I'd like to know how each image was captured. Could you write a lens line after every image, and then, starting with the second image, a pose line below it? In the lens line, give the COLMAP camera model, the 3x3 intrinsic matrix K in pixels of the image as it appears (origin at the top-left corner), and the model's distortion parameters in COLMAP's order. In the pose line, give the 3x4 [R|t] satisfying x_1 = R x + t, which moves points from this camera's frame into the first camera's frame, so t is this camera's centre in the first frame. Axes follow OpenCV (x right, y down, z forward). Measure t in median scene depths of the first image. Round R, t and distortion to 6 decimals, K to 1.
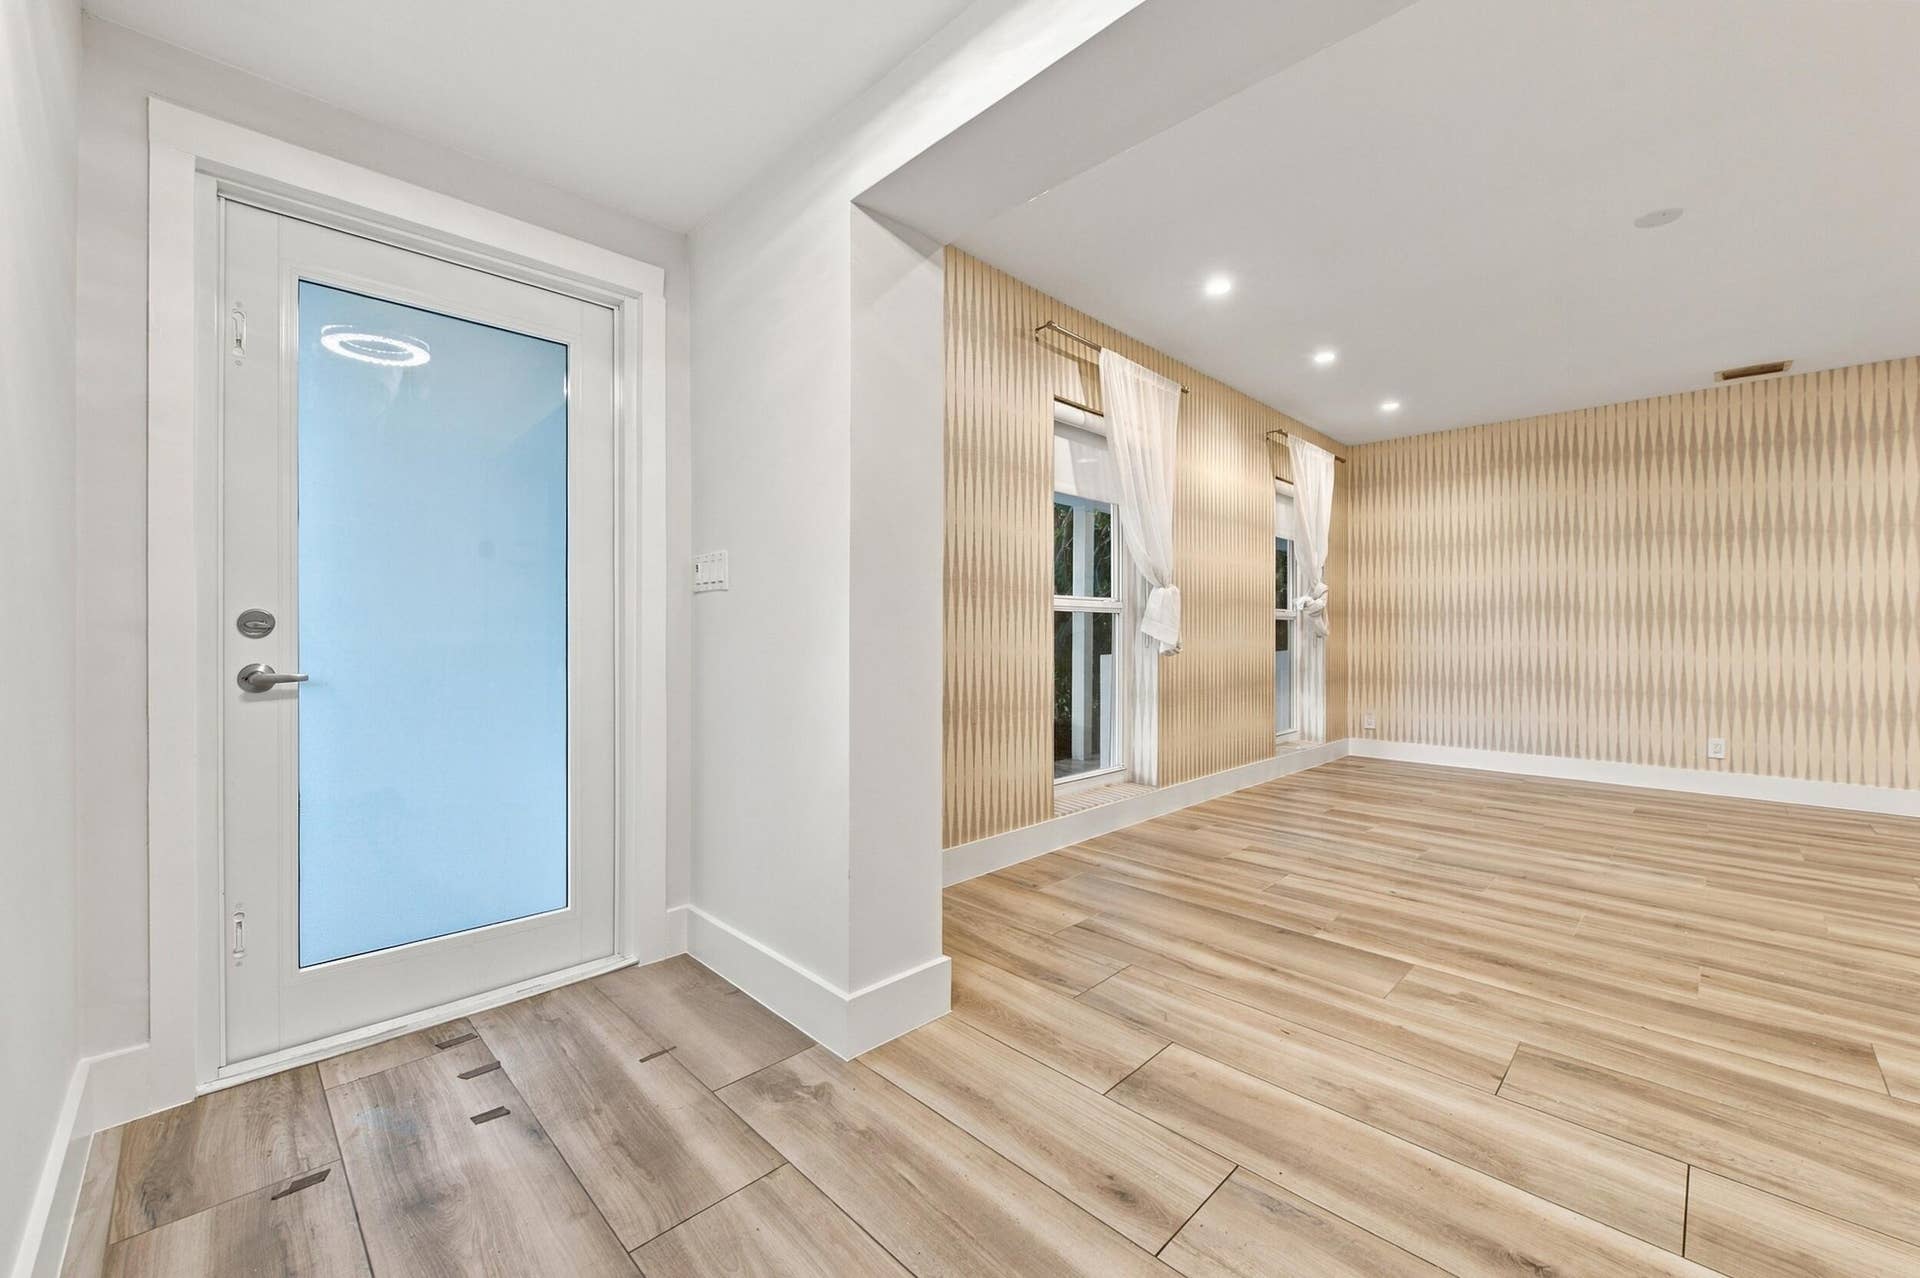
lens RADIAL K [[756.5, 0, 964.0], [0, 756.5, 636.0], [0, 0, 1]] dist [-0.004007, -0.000504]
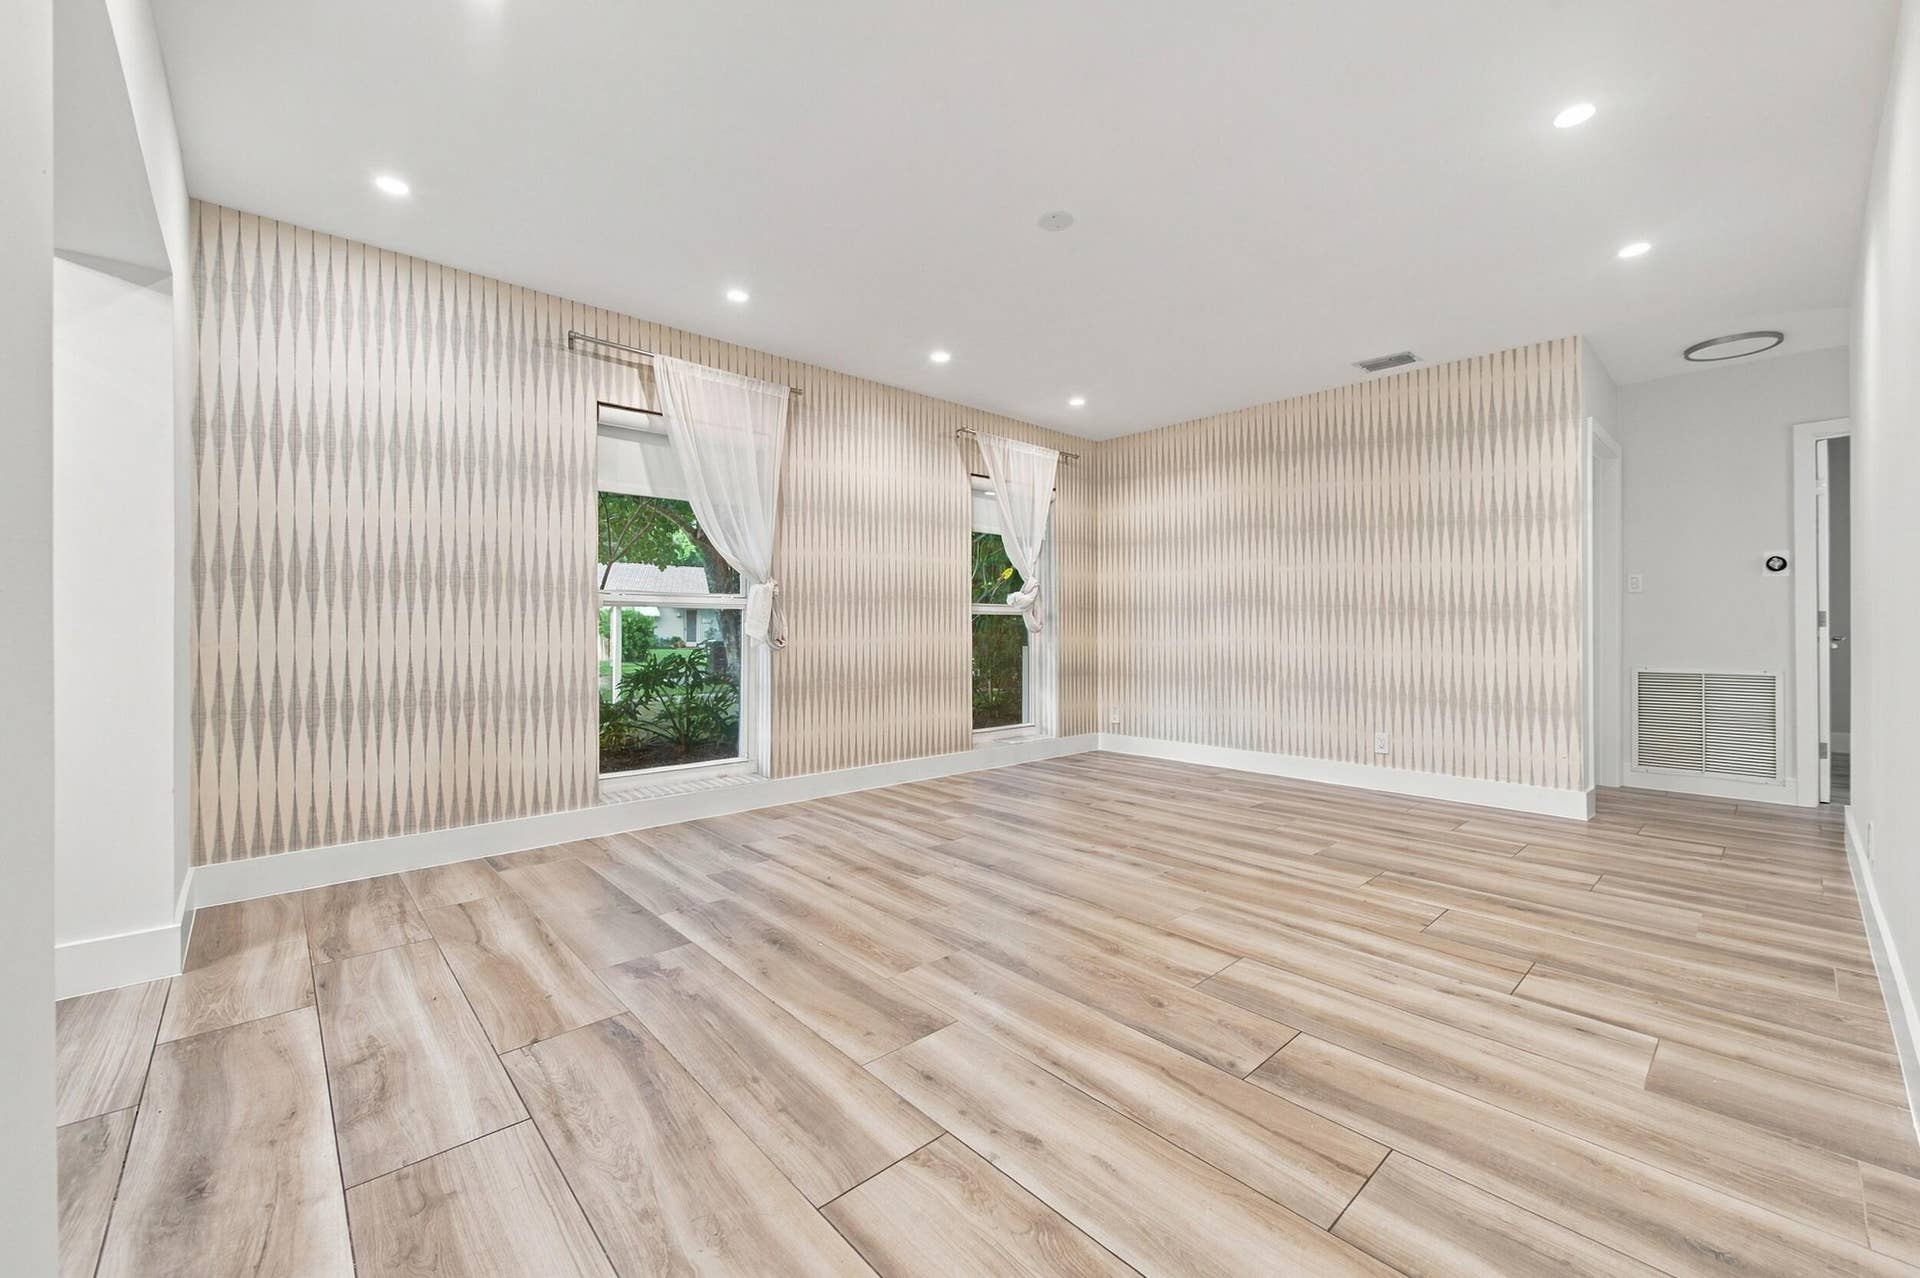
lens RADIAL K [[761.9, 0, 954.7], [0, 761.9, 628.2], [0, 0, 1]] dist [-0.001872, -0.000045]
pose [[0.999081, -0.003171, -0.042738, 0.743538], [0.002905, 0.999976, -0.006275, 0.005153], [0.042757, 0.006146, 0.999067, -0.031223]]
